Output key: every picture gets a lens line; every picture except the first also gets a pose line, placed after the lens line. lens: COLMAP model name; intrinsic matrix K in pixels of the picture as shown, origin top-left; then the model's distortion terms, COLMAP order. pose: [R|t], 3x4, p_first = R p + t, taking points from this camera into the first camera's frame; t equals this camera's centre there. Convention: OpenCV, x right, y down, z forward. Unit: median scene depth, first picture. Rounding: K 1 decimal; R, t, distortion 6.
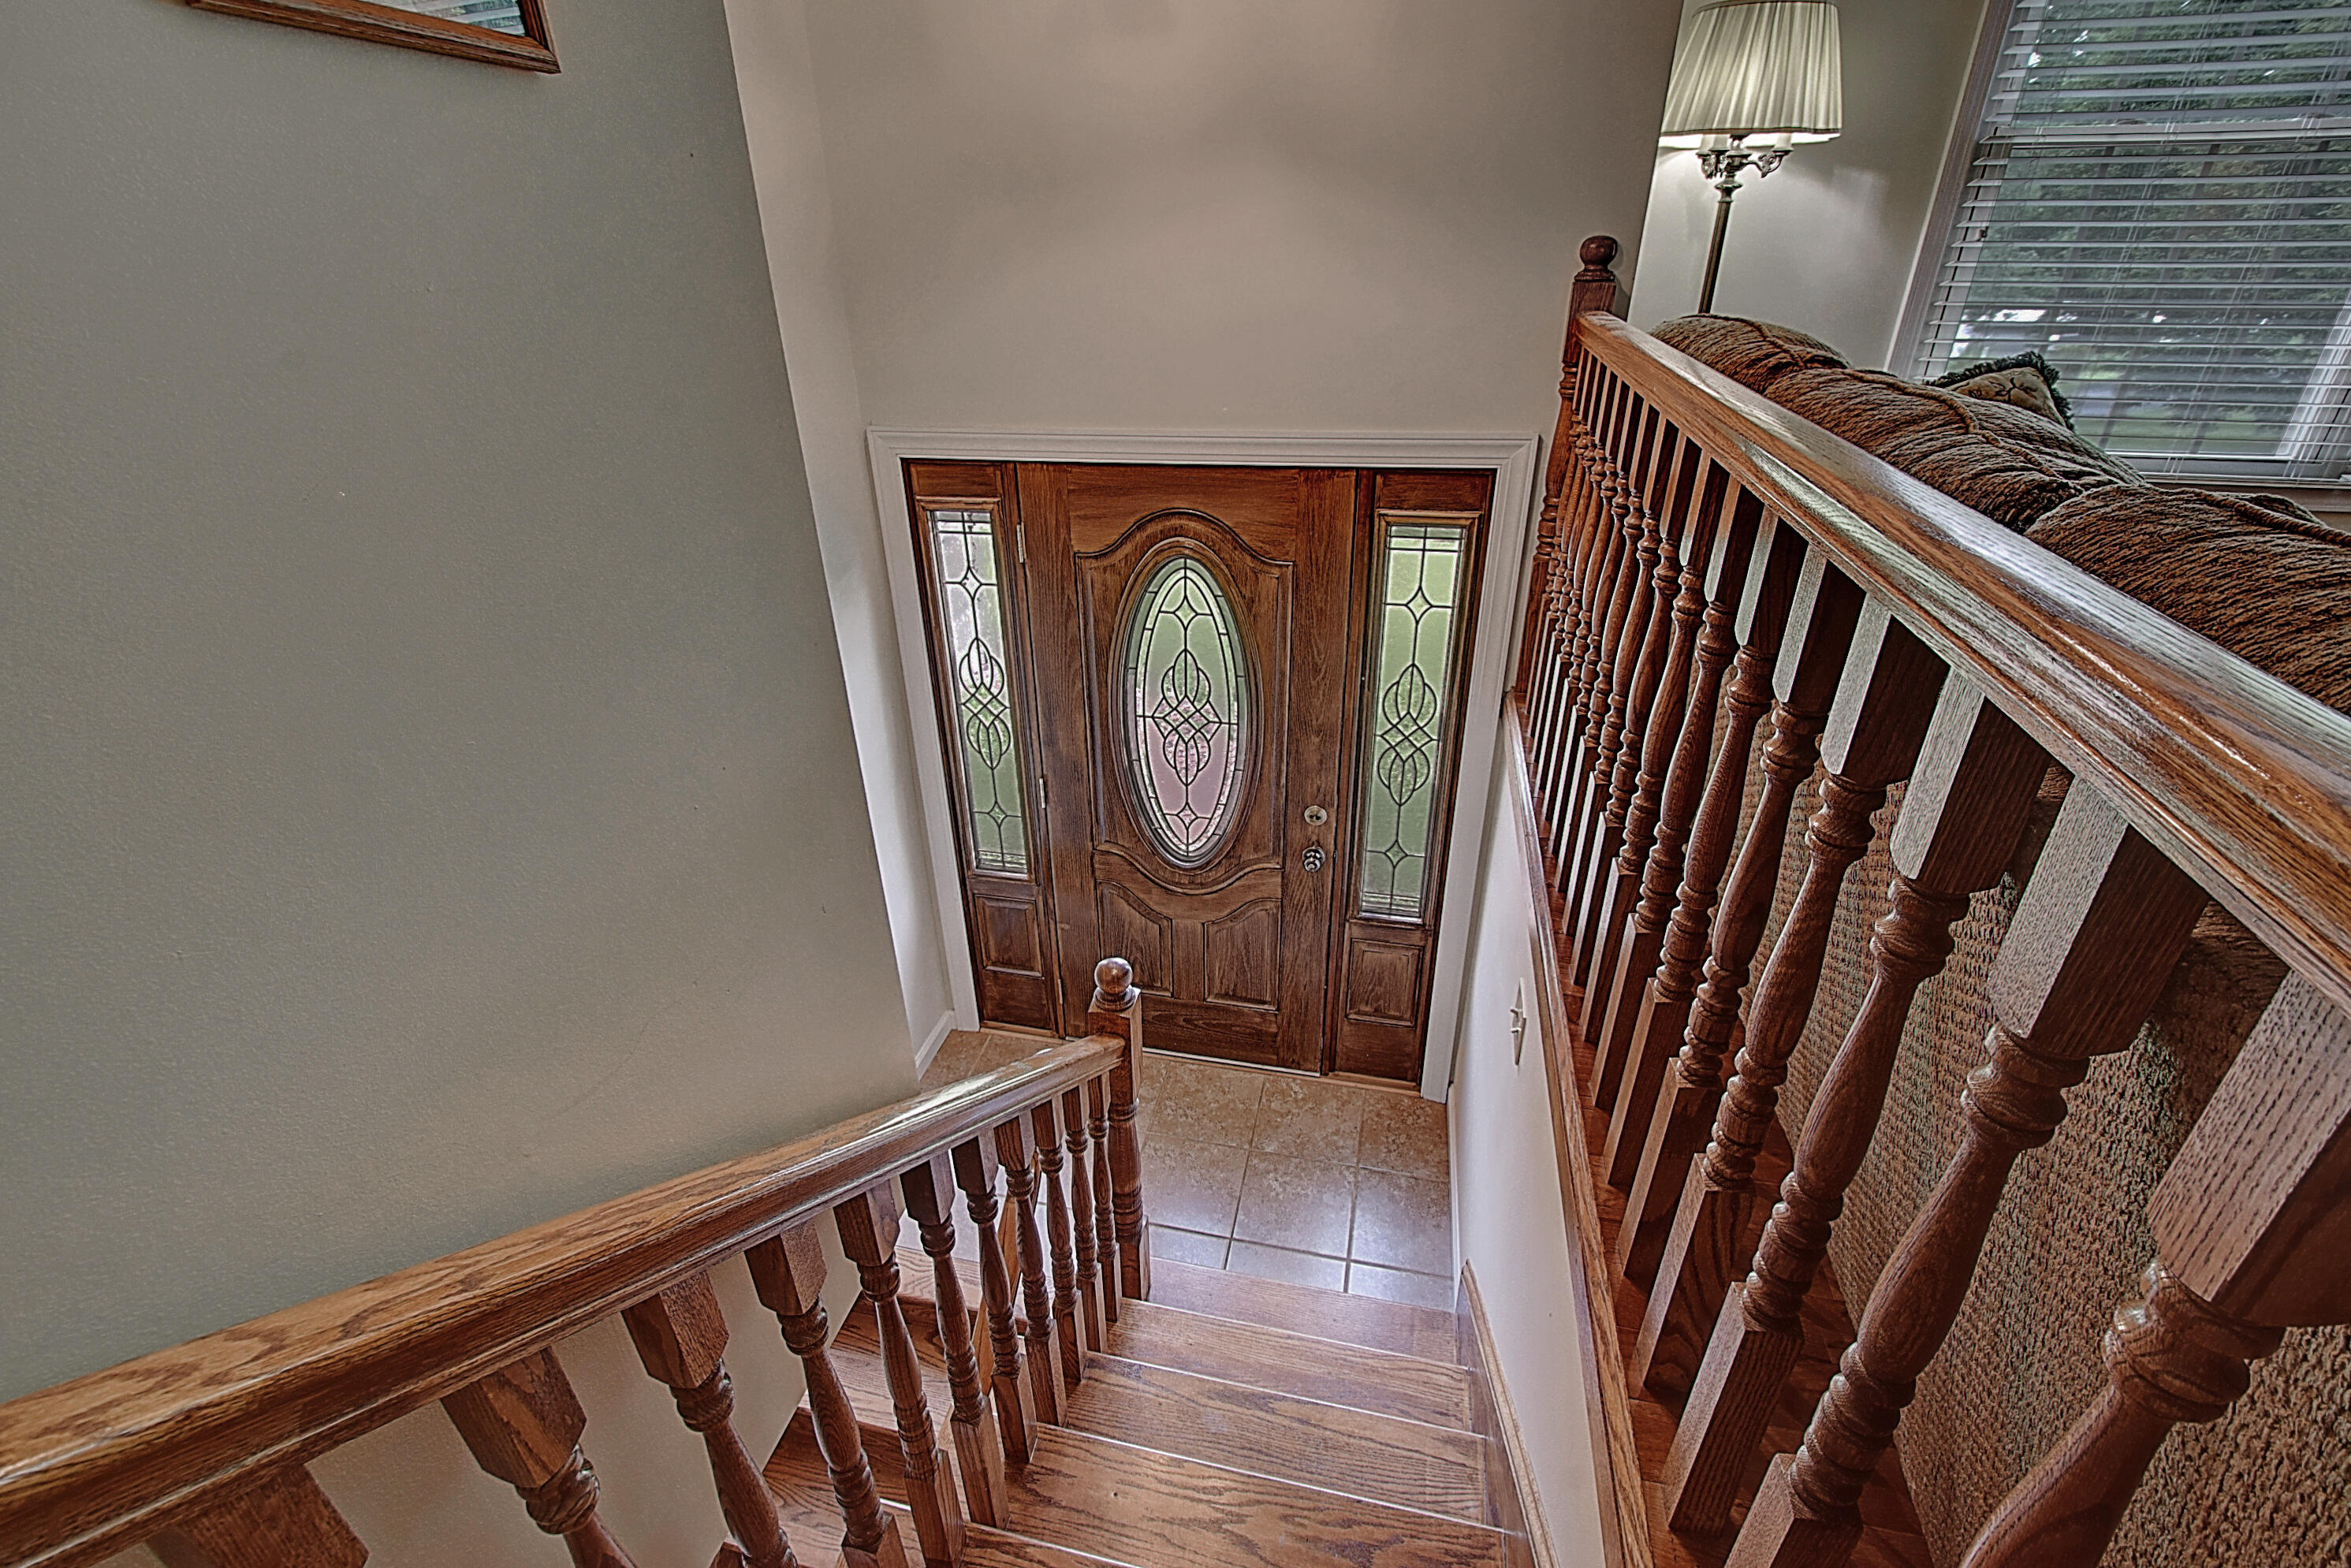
lens RADIAL K [[1059.2, 0, 1162.4], [0, 1059.2, 779.4], [0, 0, 1]] dist [-0.001221, -0.001068]
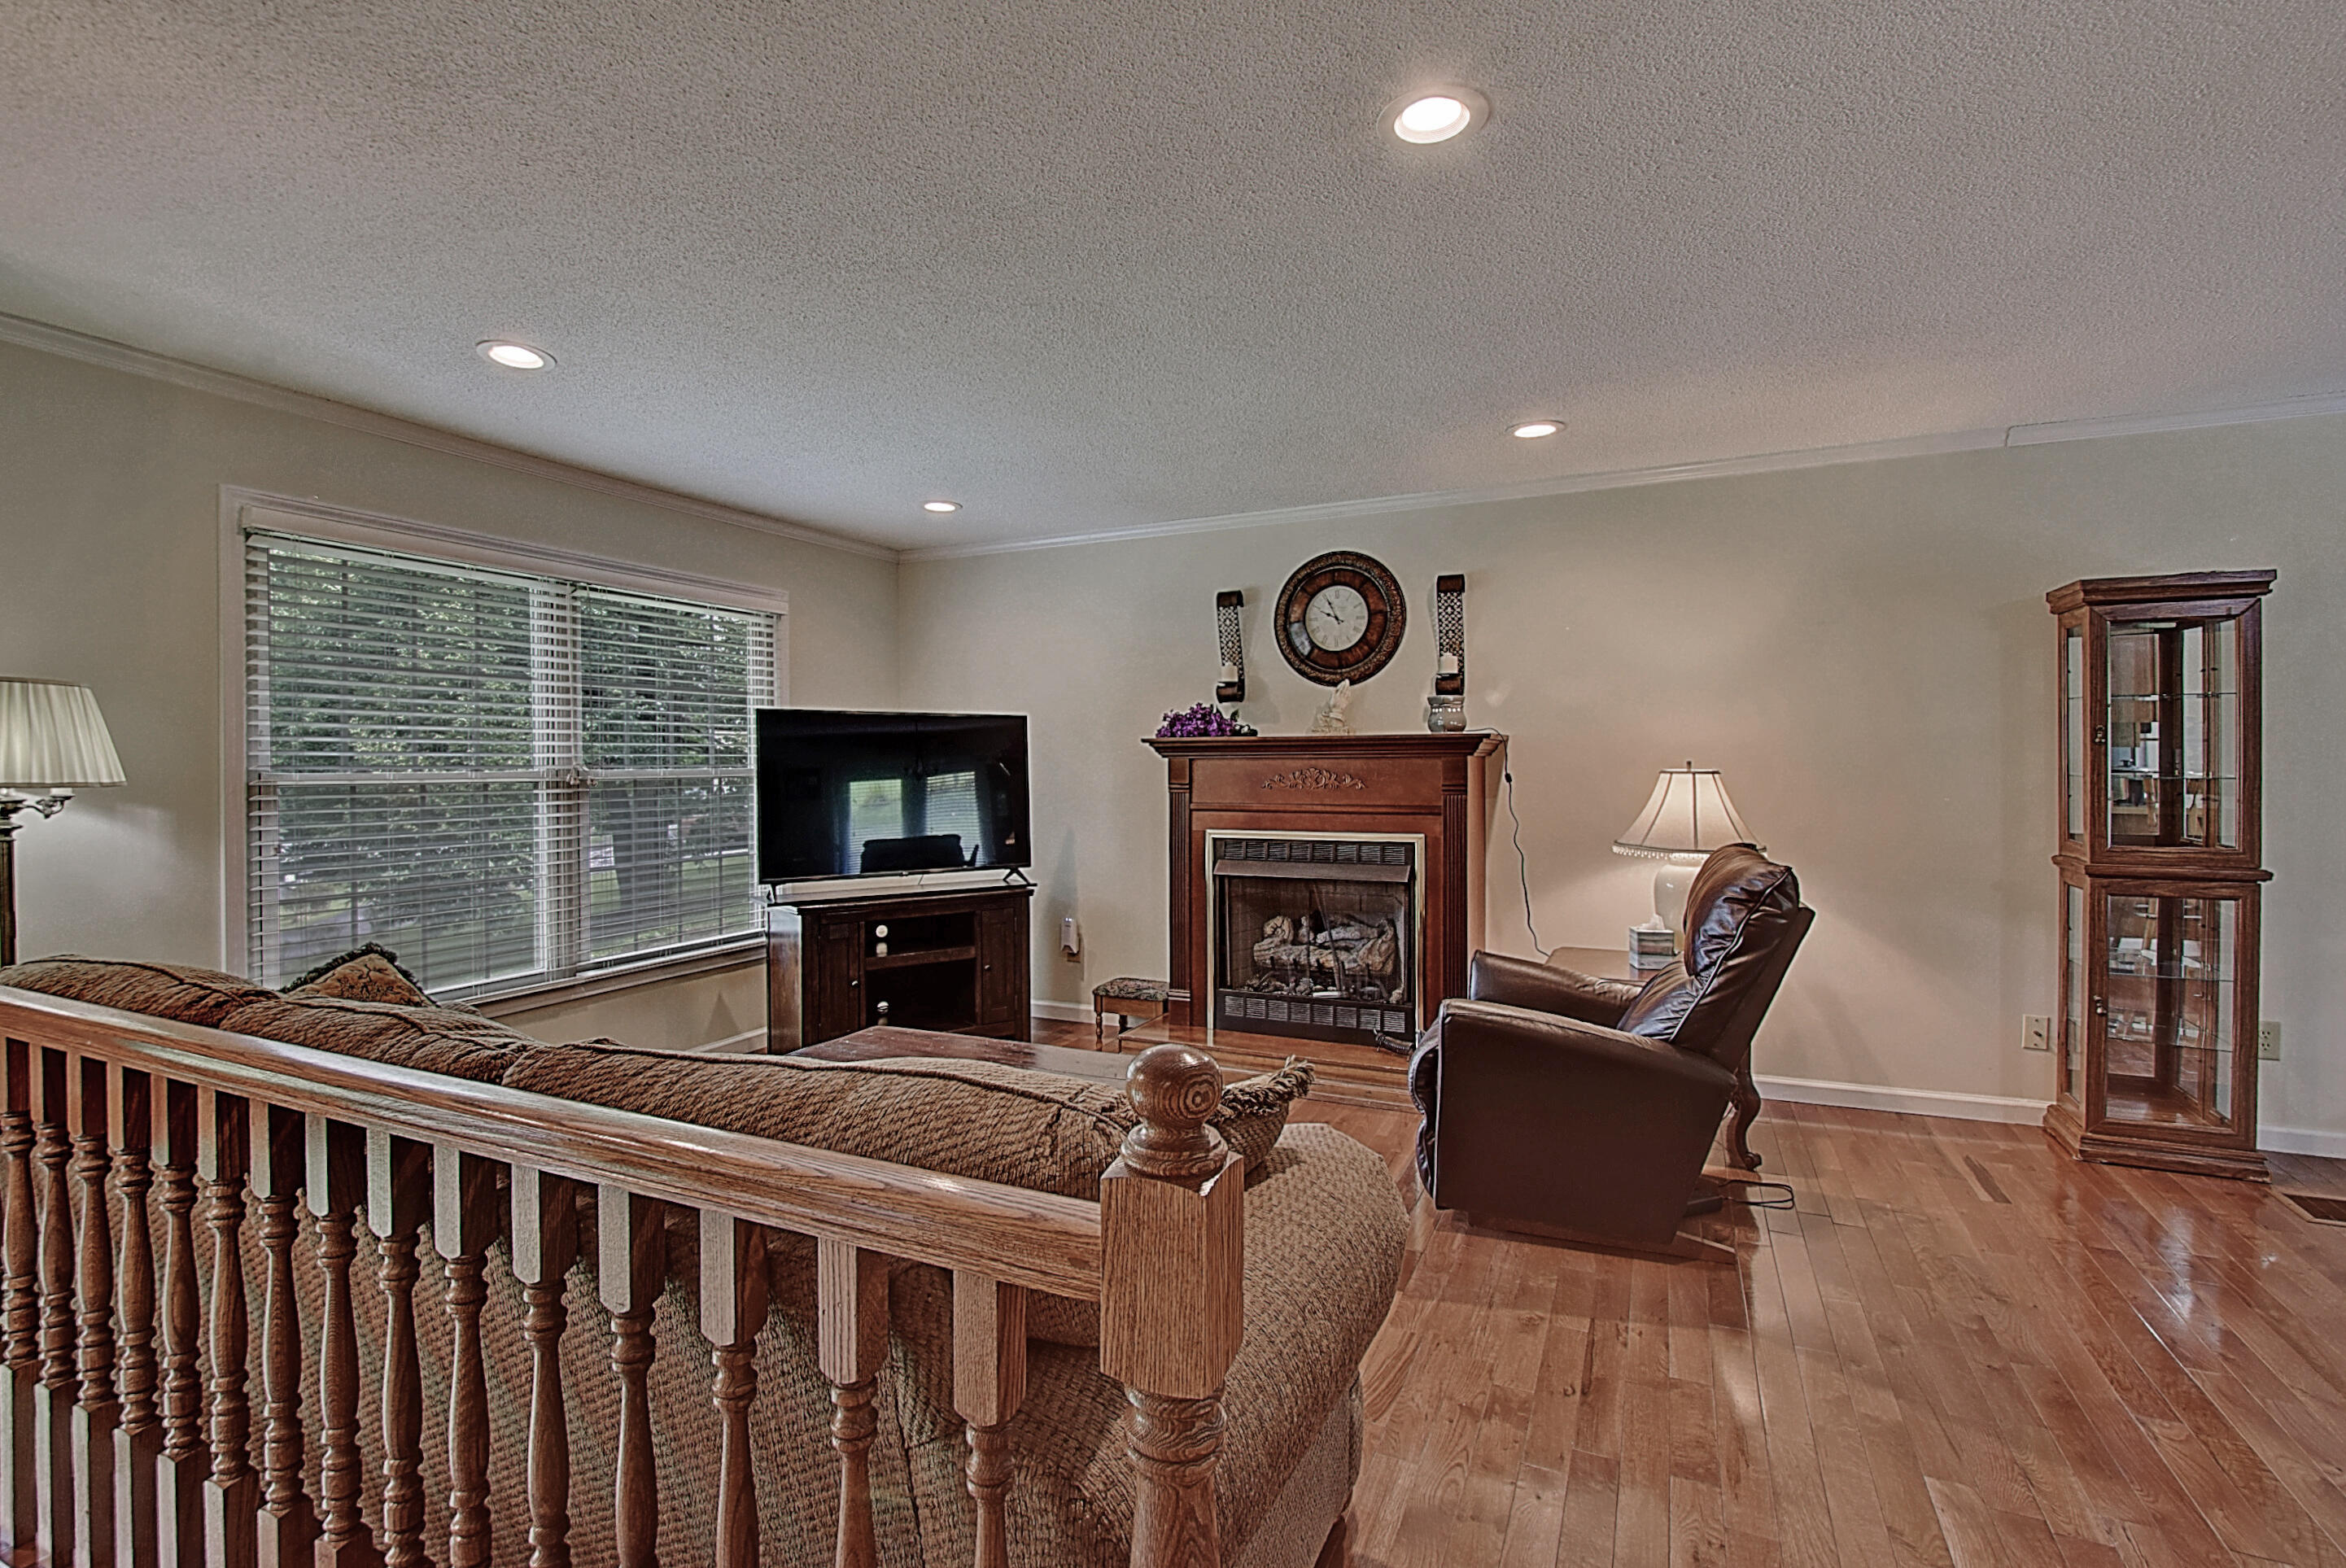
lens RADIAL K [[1037.6, 0, 1154.8], [0, 1037.6, 772.3], [0, 0, 1]] dist [0.001987, -0.008263]
pose [[0.216783, 0.012110, 0.976145, -0.329593], [0.458282, 0.881631, -0.112714, 0.004487], [-0.861964, 0.471784, 0.185573, -0.264451]]
